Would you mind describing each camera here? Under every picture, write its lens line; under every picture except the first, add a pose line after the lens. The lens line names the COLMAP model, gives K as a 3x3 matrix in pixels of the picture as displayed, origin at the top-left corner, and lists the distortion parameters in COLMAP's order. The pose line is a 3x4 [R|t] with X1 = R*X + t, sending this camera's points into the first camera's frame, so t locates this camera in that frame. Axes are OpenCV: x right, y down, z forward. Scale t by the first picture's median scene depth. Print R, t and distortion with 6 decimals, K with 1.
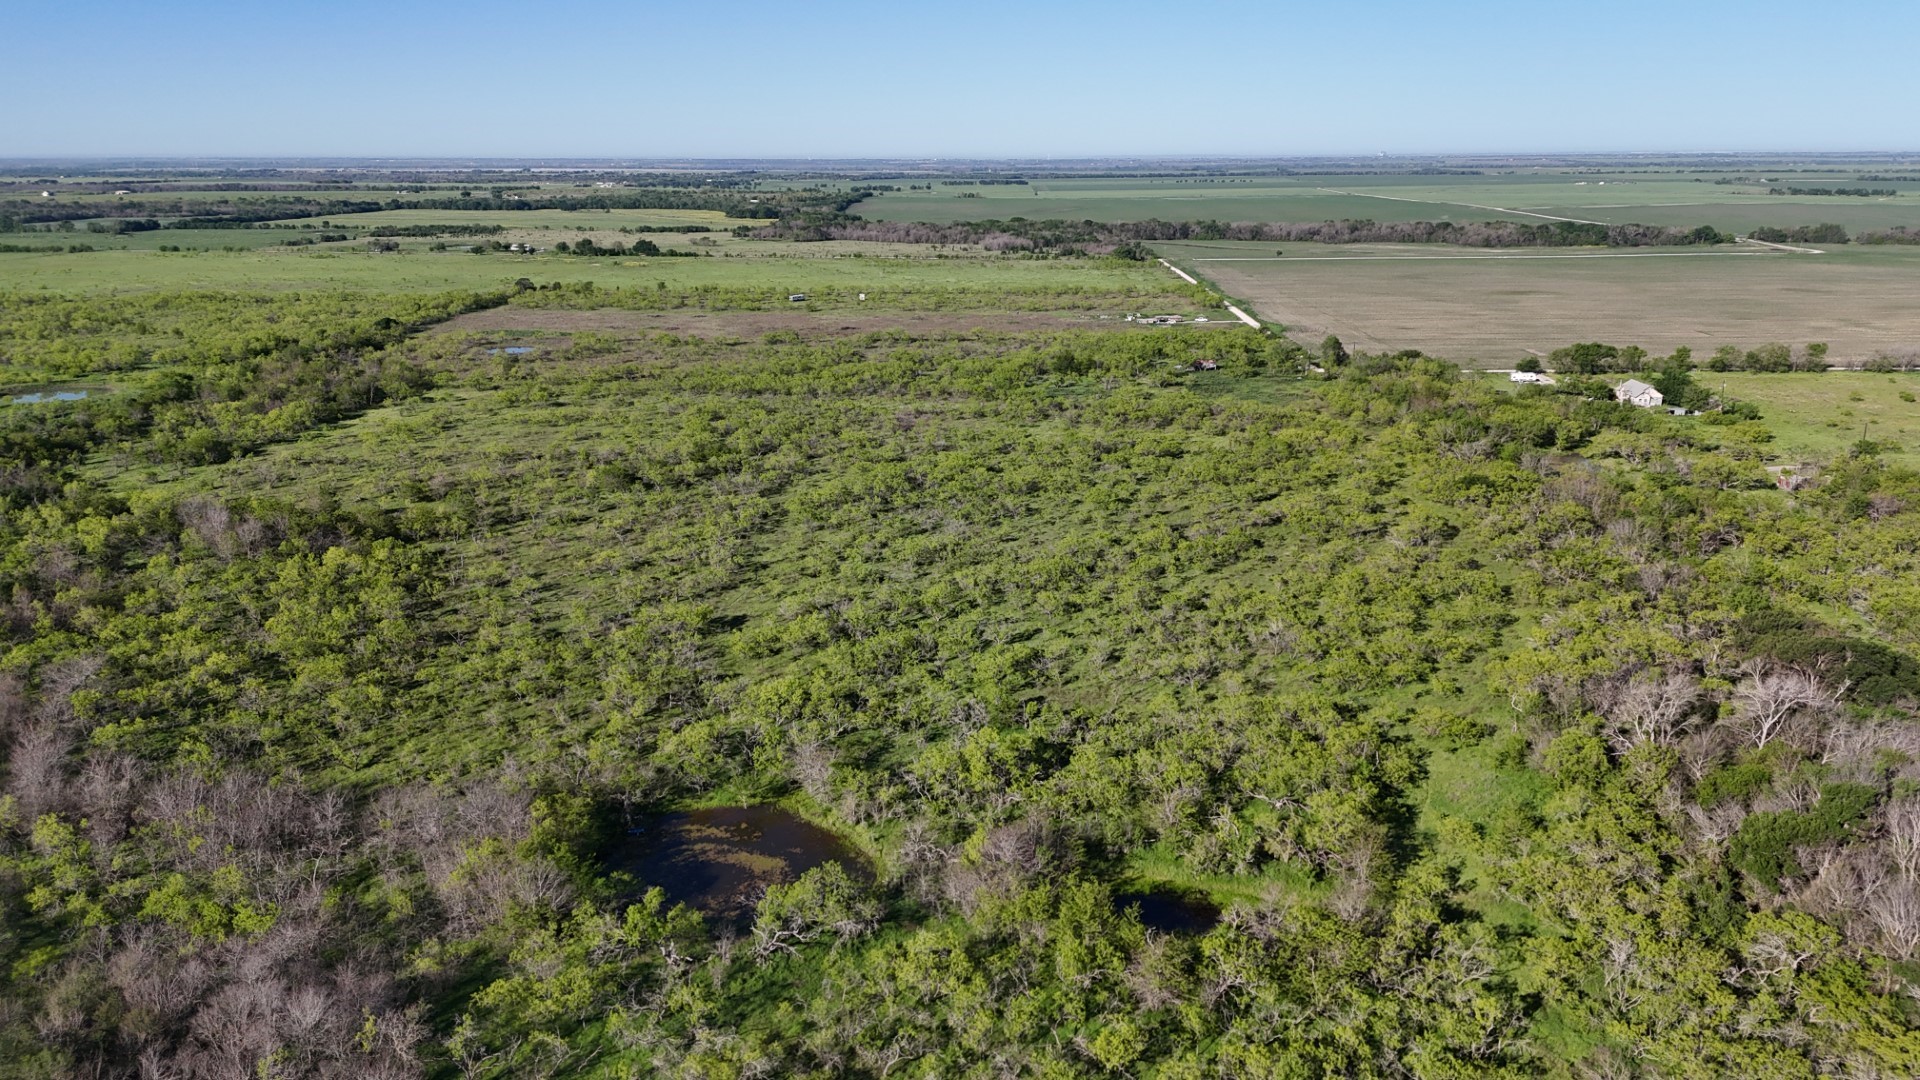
lens RADIAL K [[1399.1, 0, 967.9], [0, 1399.1, 541.7], [0, 0, 1]] dist [0.082673, -0.093450]
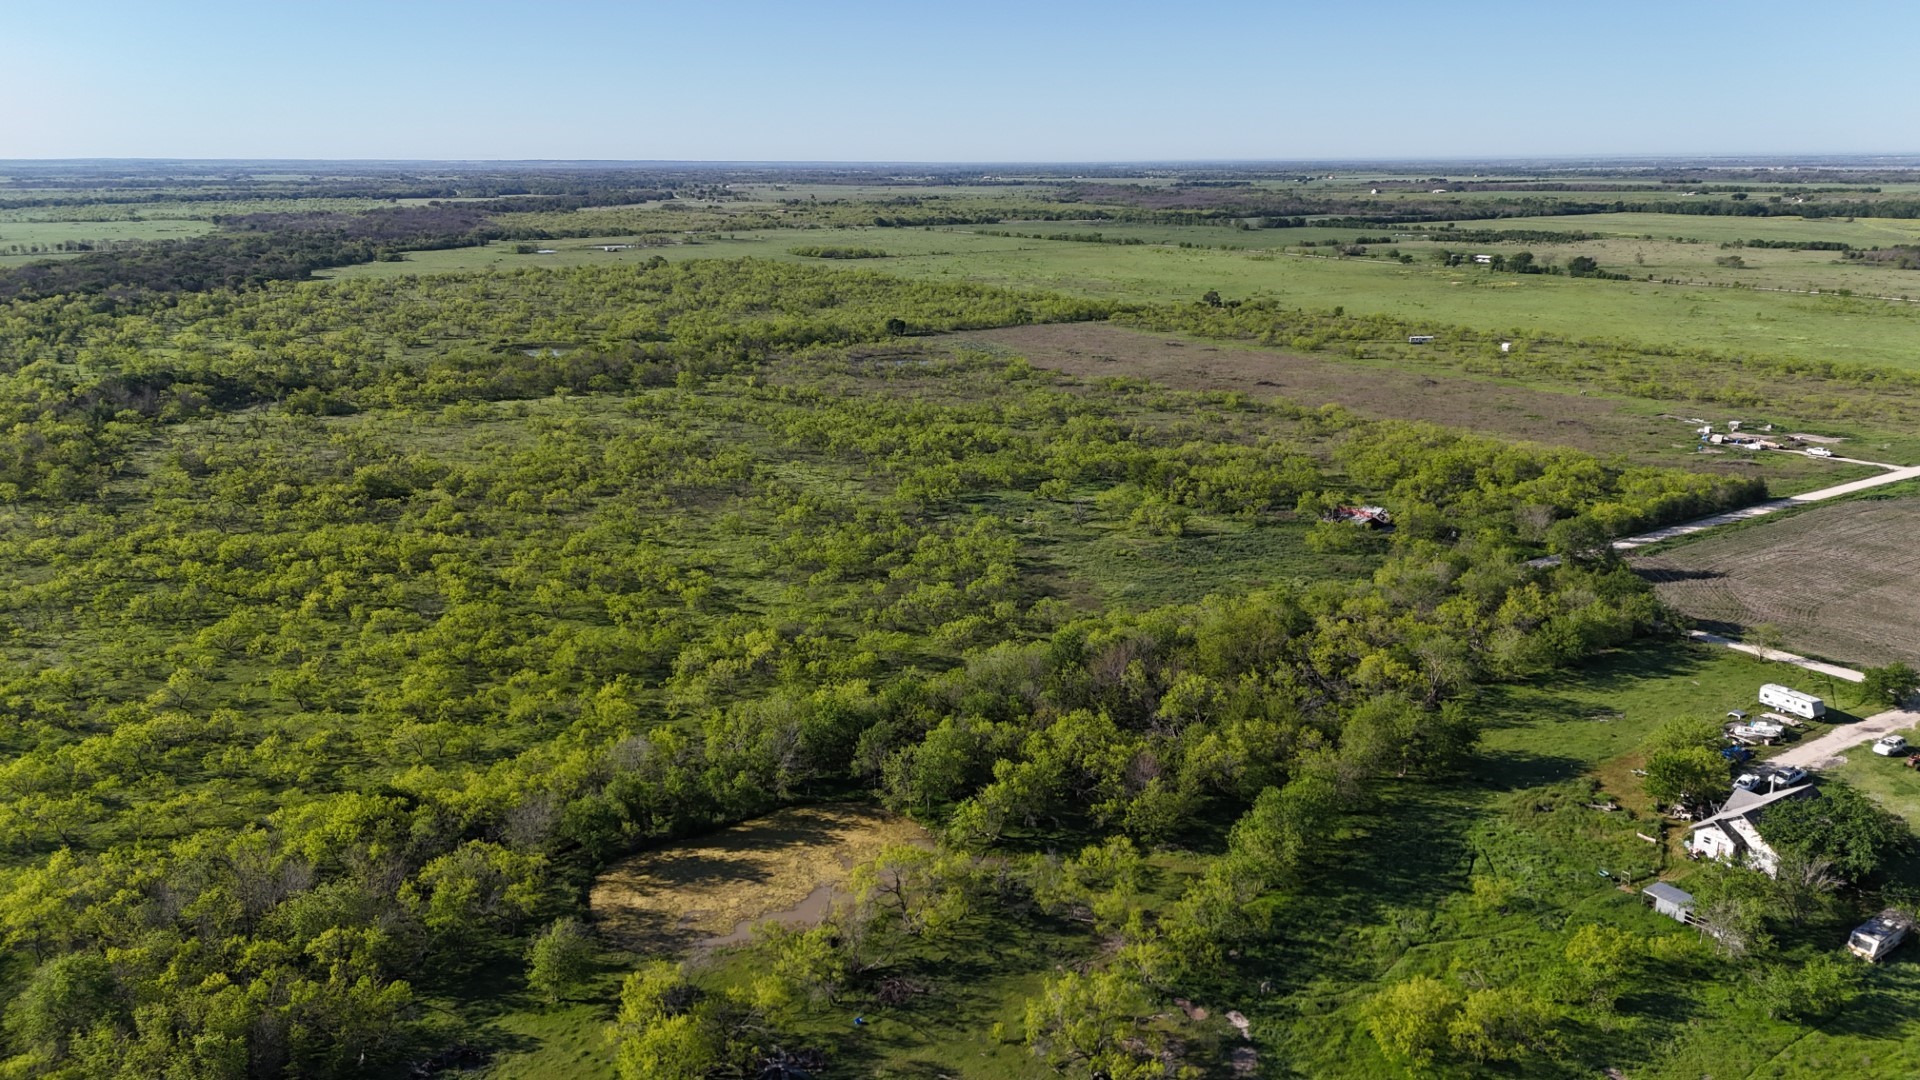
lens RADIAL K [[1399.1, 0, 961.8], [0, 1399.1, 546.4], [0, 0, 1]] dist [0.082673, -0.093450]
pose [[0.568947, 0.218330, -0.792863, 0.186893], [-0.215127, 0.970055, 0.112751, -0.050008], [0.793738, 0.106417, 0.598879, 0.181929]]
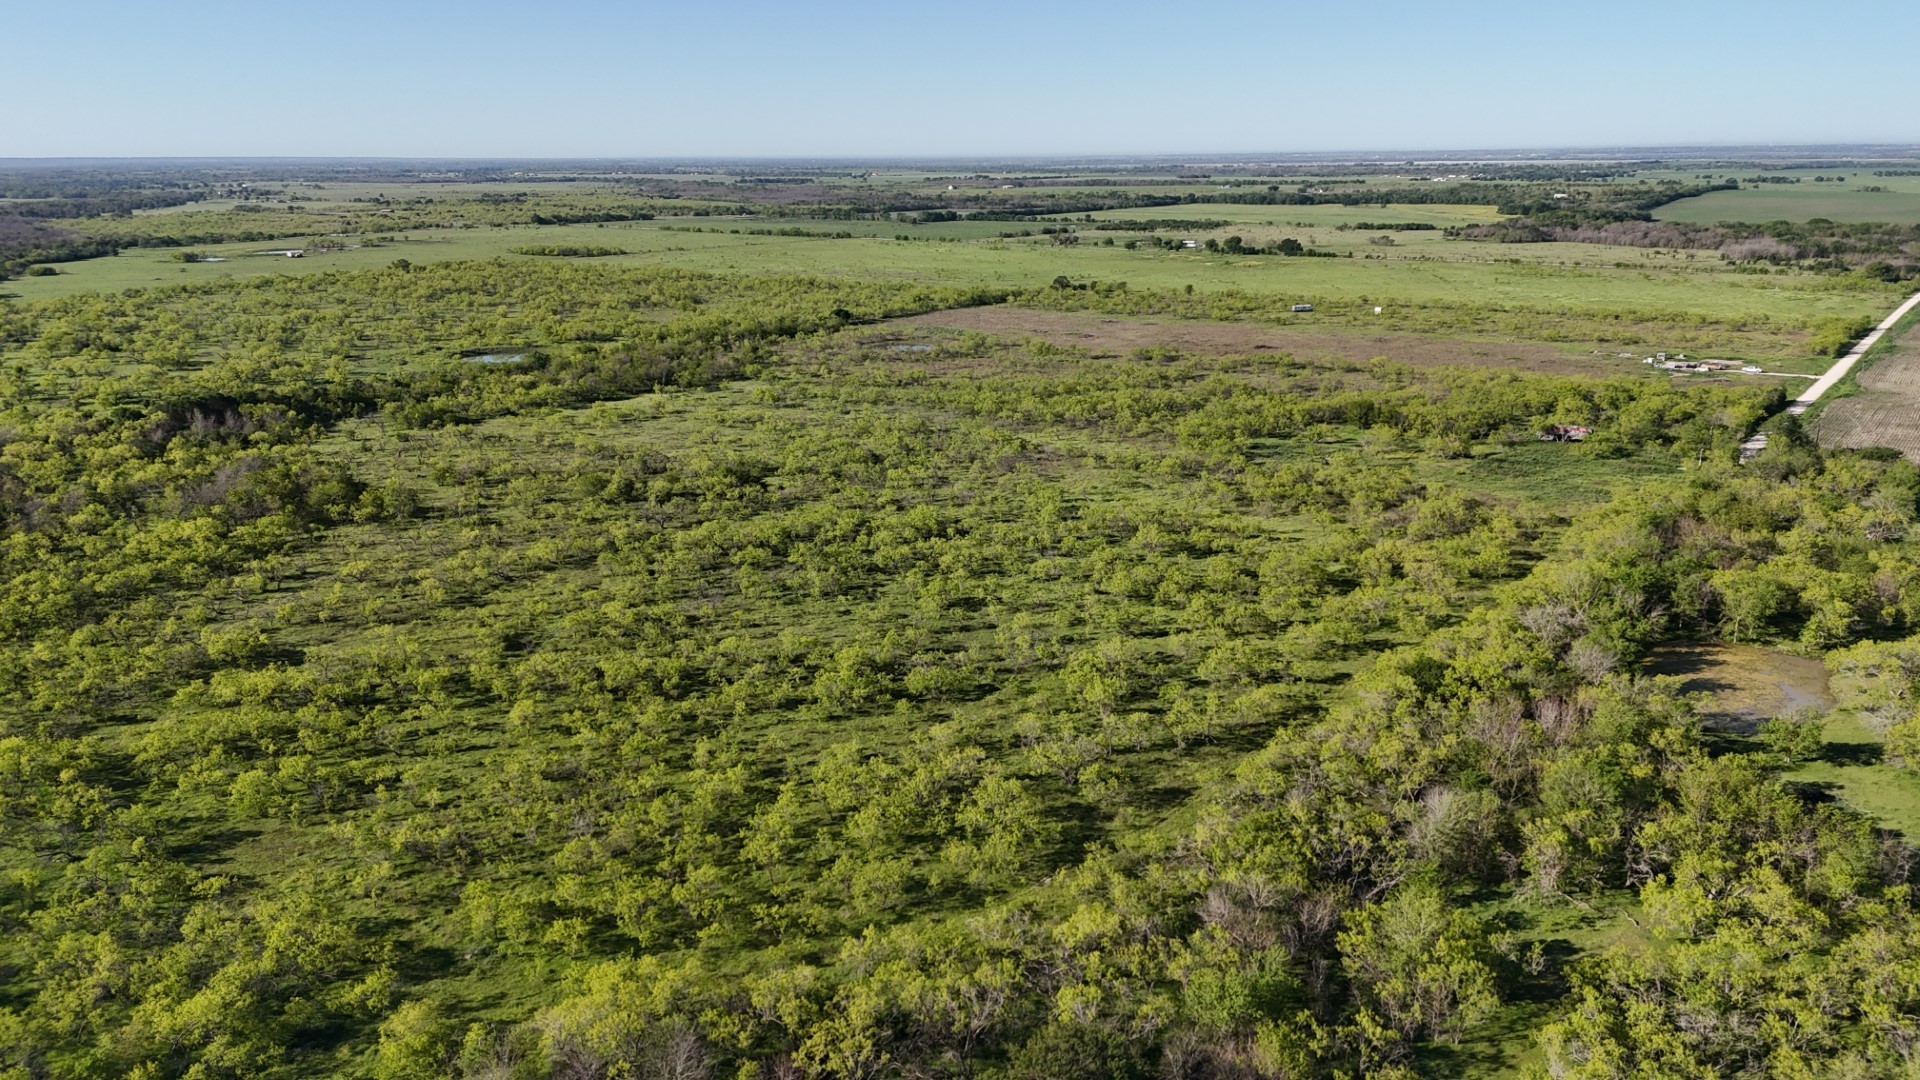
lens RADIAL K [[1399.1, 0, 965.9], [0, 1399.1, 541.6], [0, 0, 1]] dist [0.082673, -0.093450]
pose [[0.814079, 0.150427, -0.560934, 0.115120], [-0.147647, 0.987744, 0.050607, -0.021581], [0.561672, 0.041622, 0.826312, 0.078346]]
